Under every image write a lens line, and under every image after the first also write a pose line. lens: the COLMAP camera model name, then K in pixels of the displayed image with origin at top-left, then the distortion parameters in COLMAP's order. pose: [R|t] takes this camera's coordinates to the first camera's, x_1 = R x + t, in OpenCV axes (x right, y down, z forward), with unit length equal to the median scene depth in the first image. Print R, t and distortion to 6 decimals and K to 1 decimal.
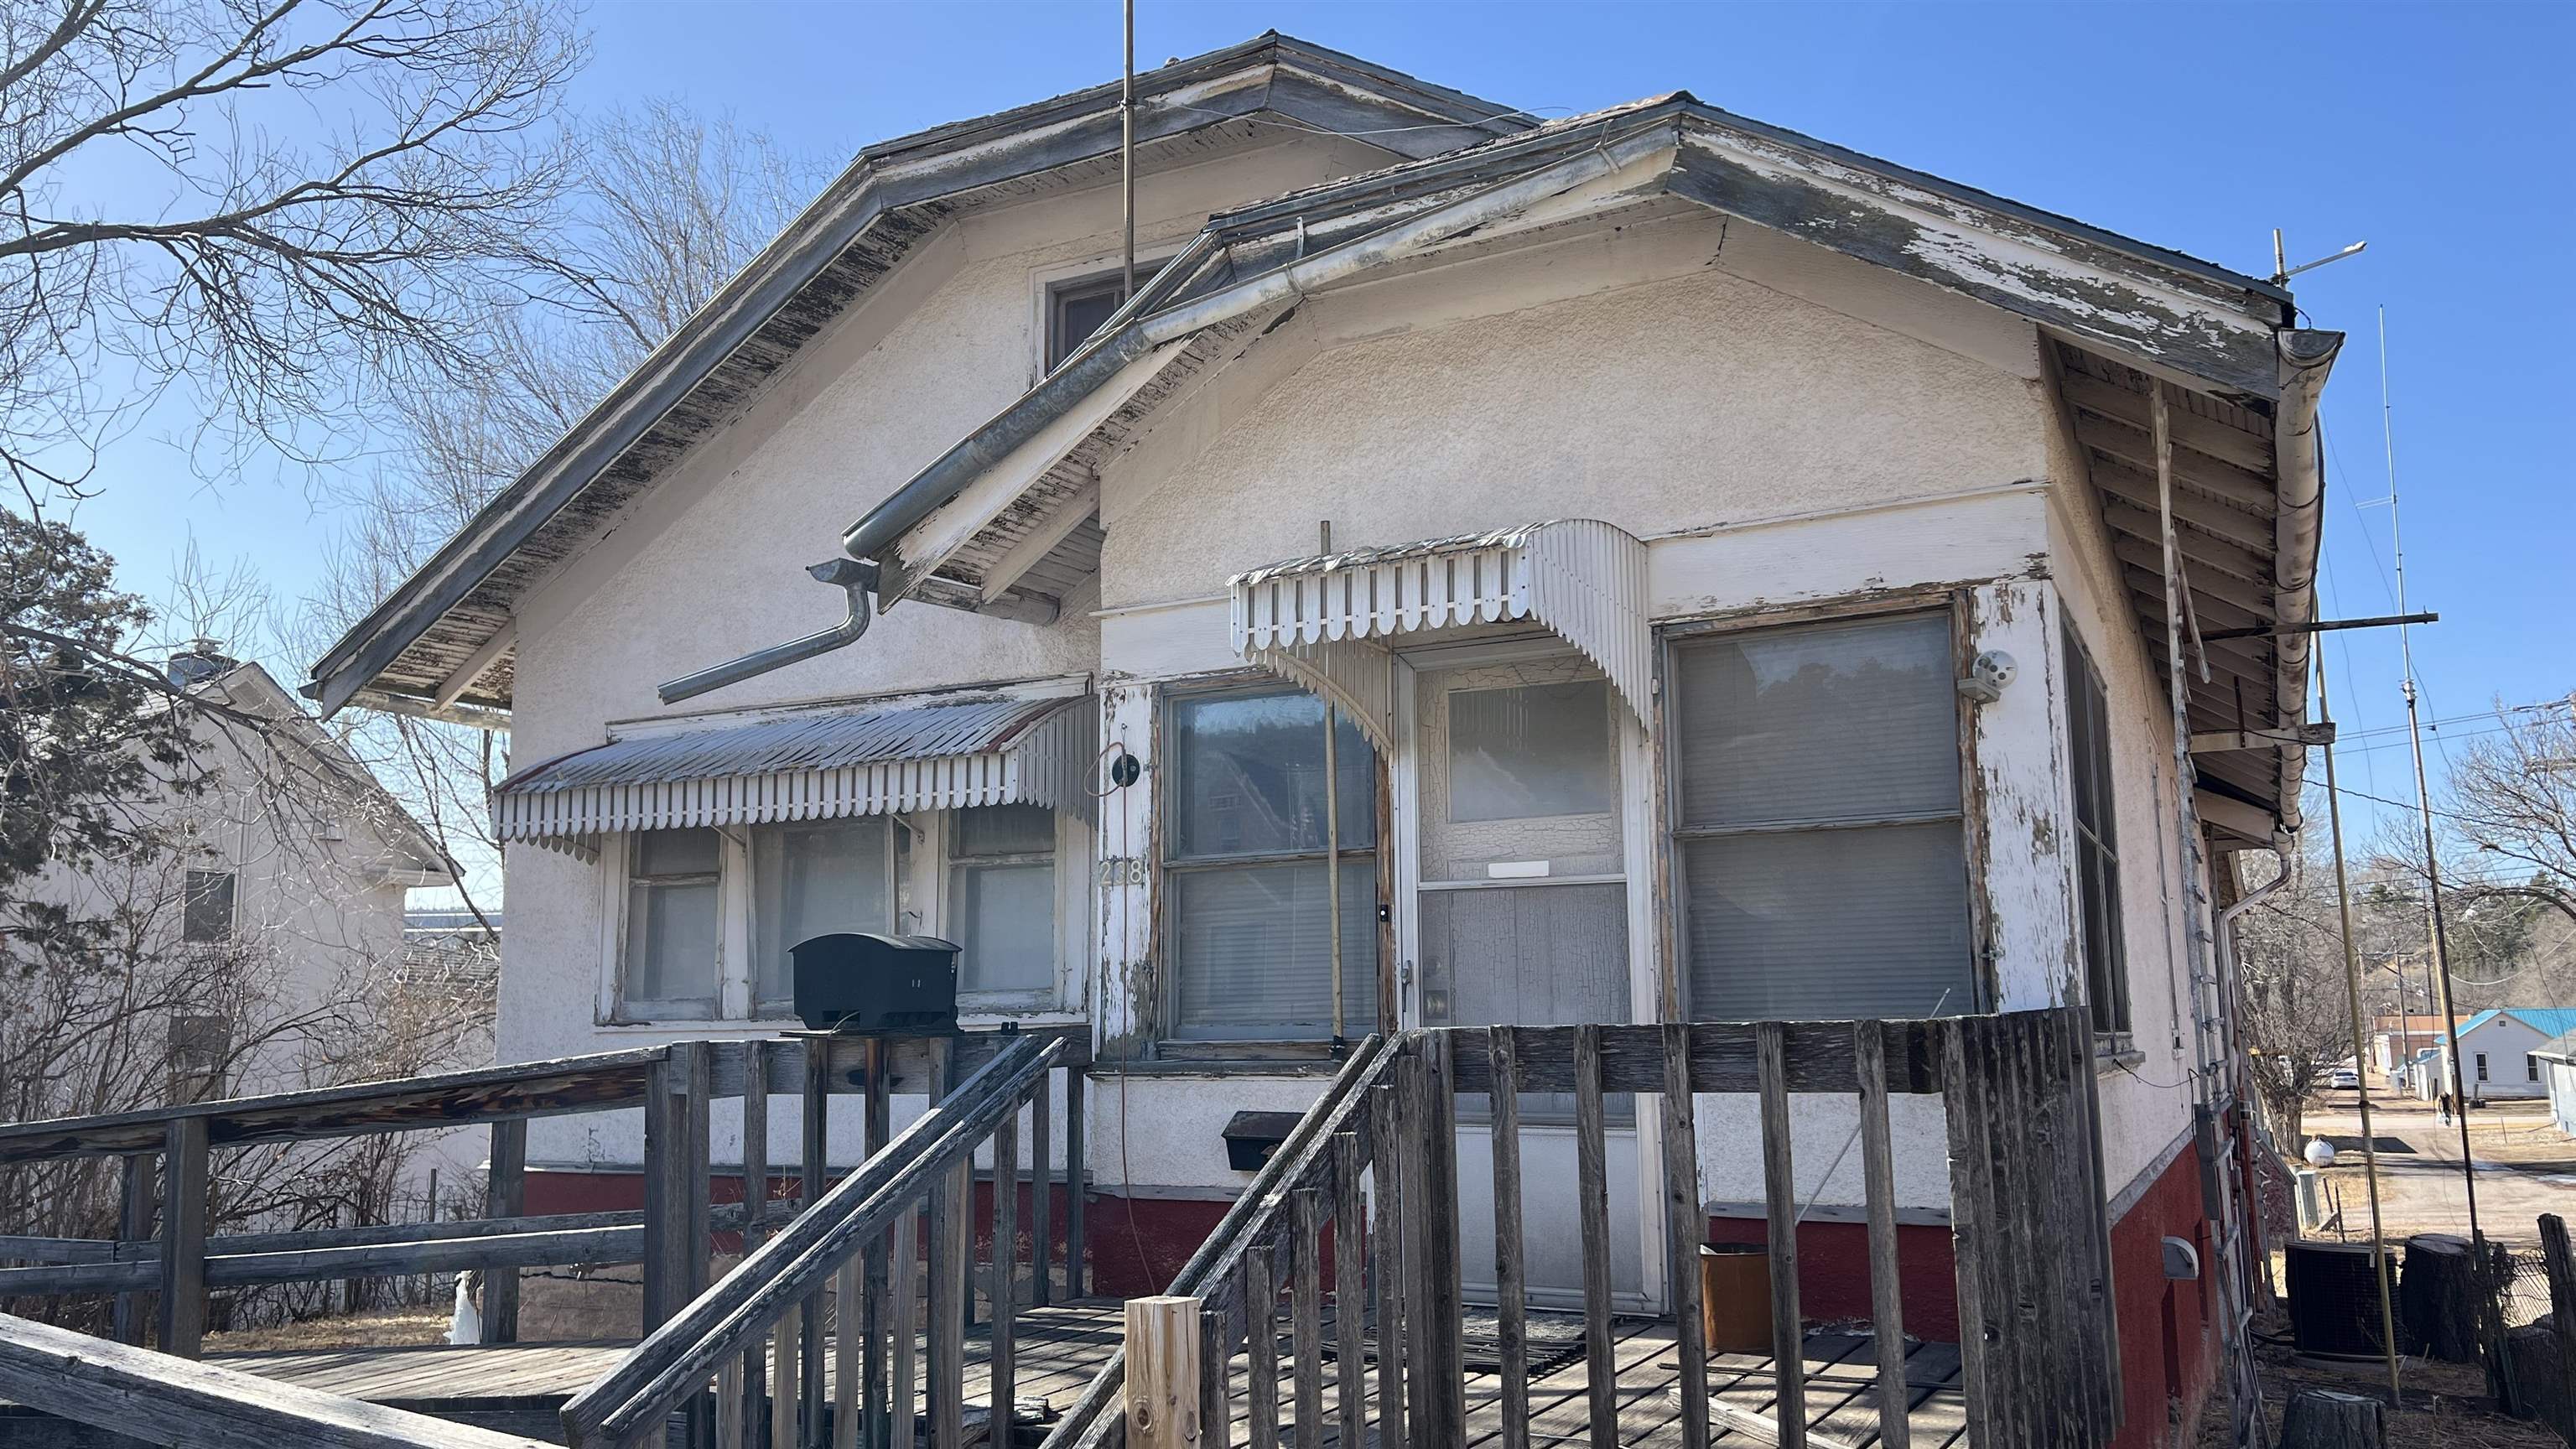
lens RADIAL K [[1935.6, 0, 1278.9], [0, 1935.6, 720.4], [0, 0, 1]] dist [0.057020, -0.061980]
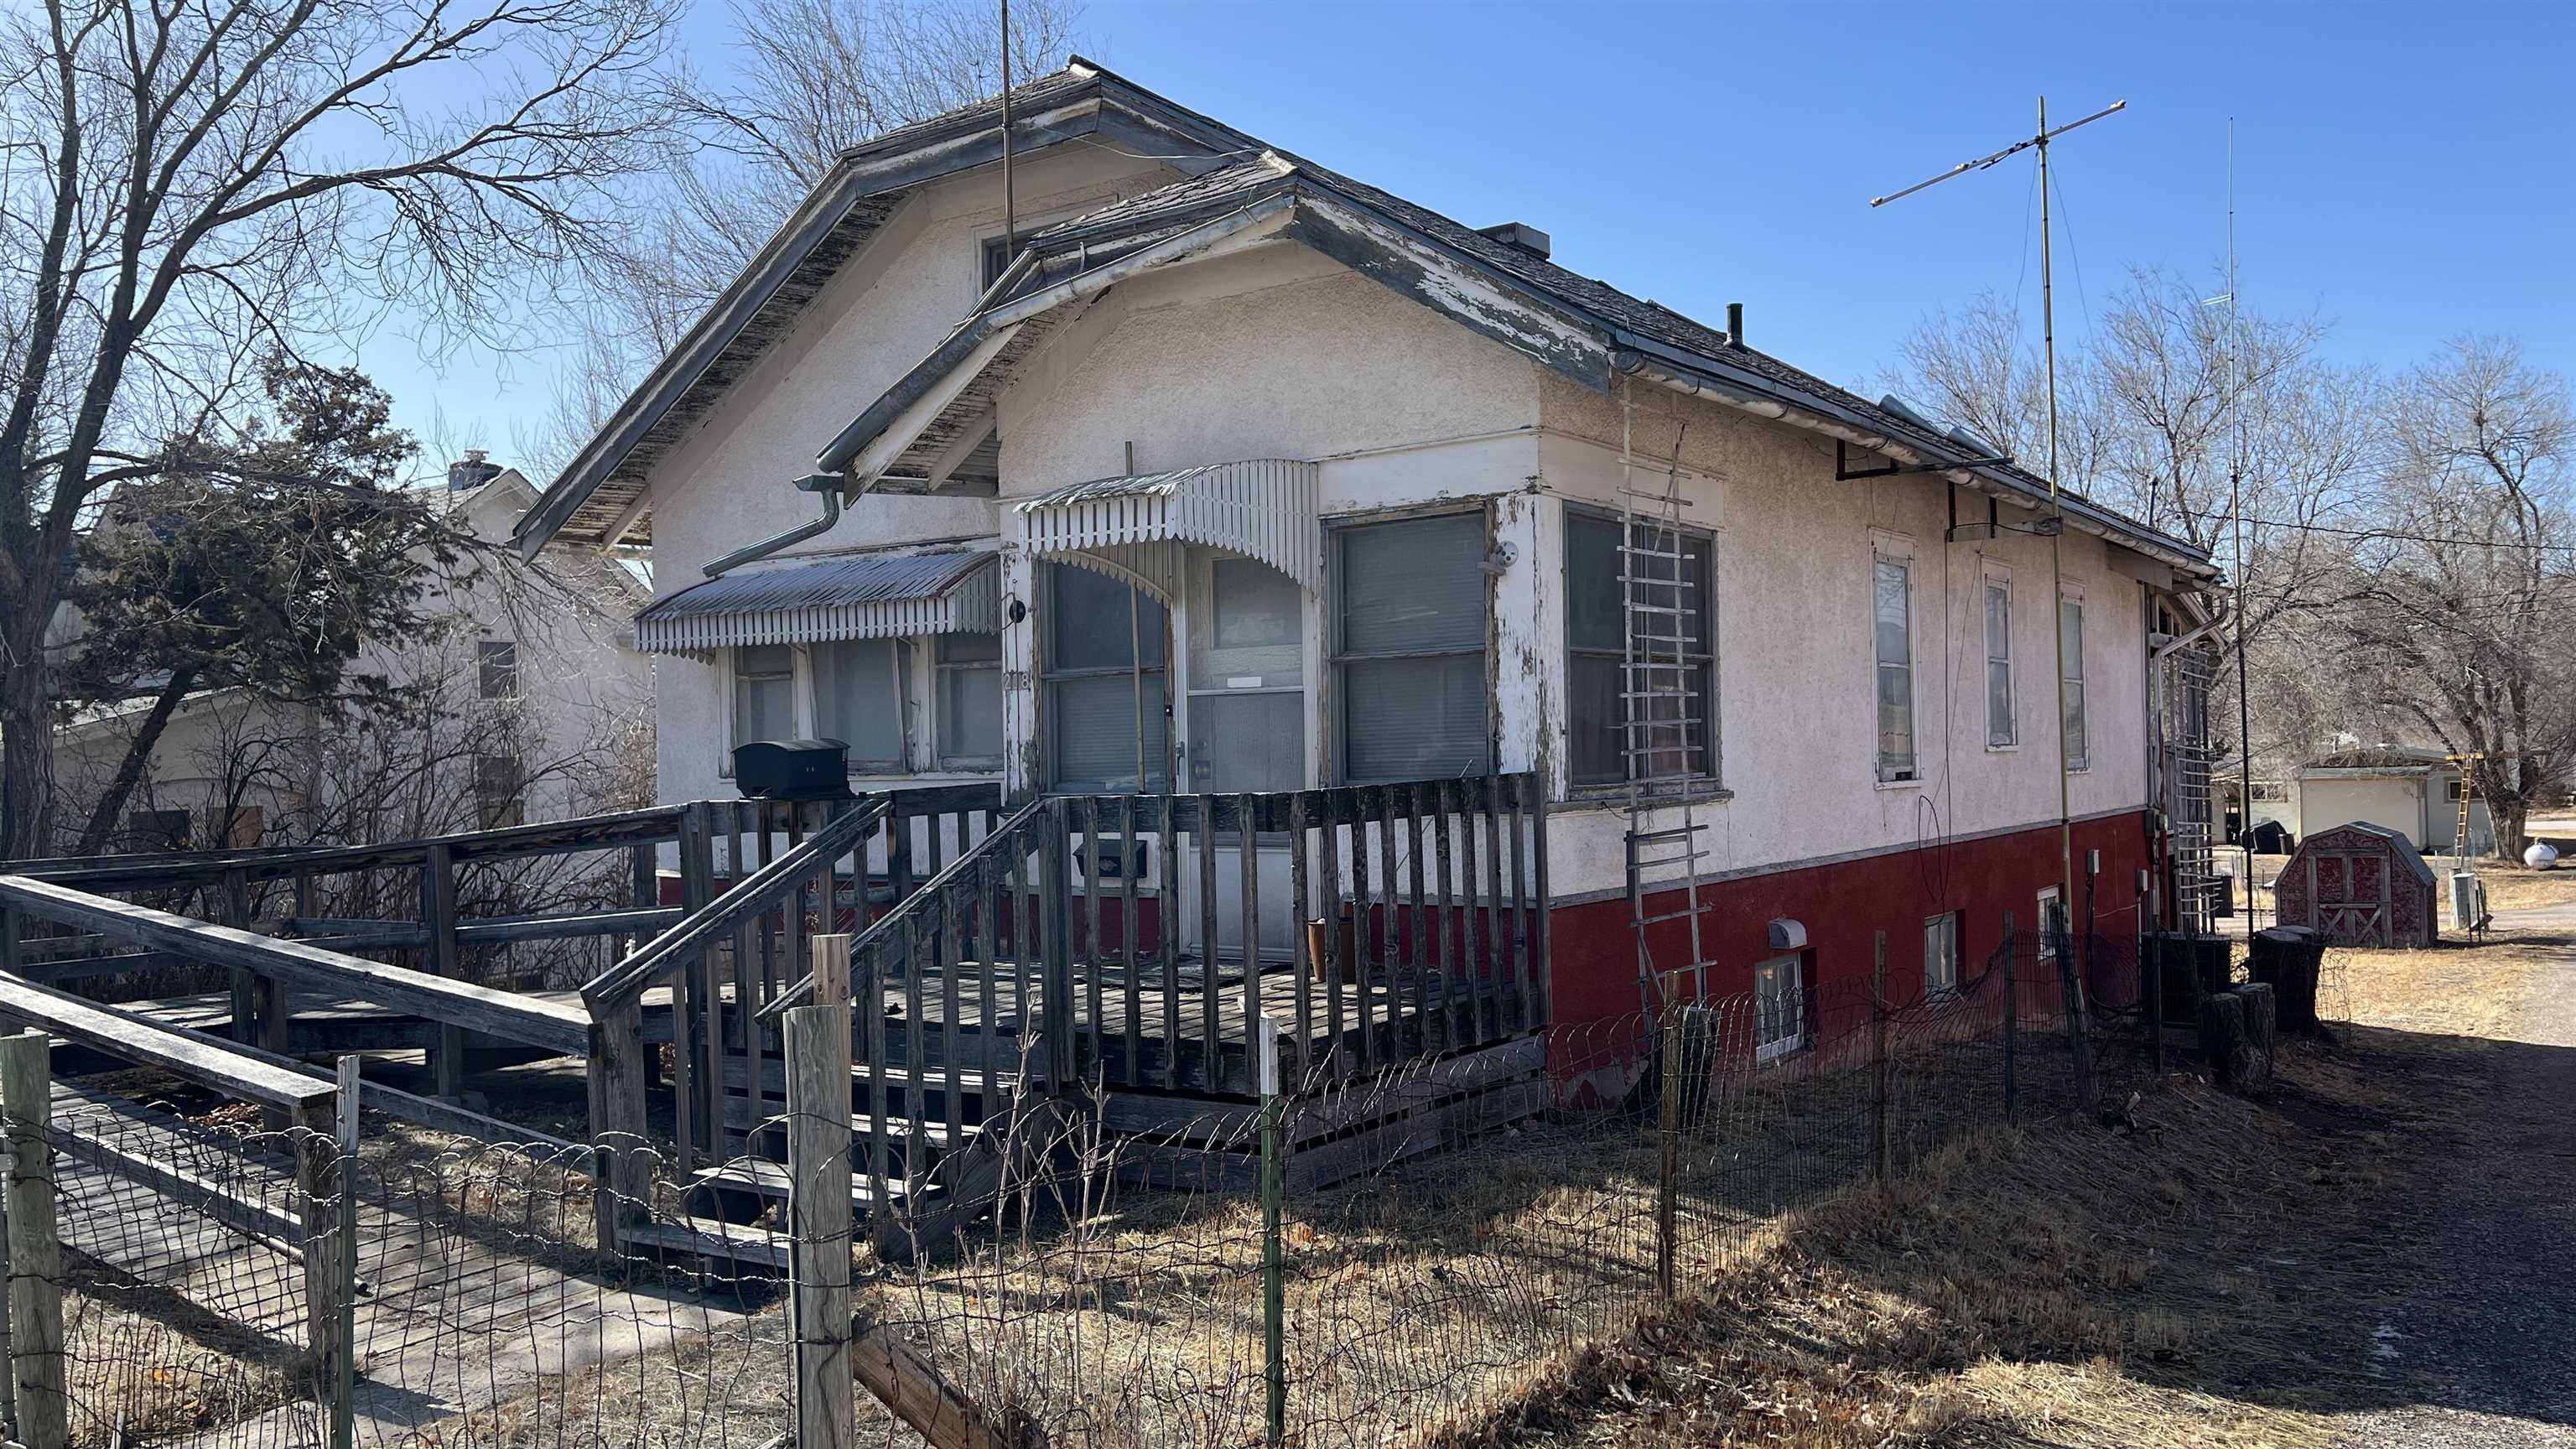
lens RADIAL K [[1935.6, 0, 1292.8], [0, 1935.6, 747.3], [0, 0, 1]] dist [0.057020, -0.061980]
pose [[0.991368, -0.011826, -0.130571, 0.316029], [0.032440, 0.987082, 0.156899, -0.095342], [0.127029, -0.159781, 0.978945, -0.424752]]
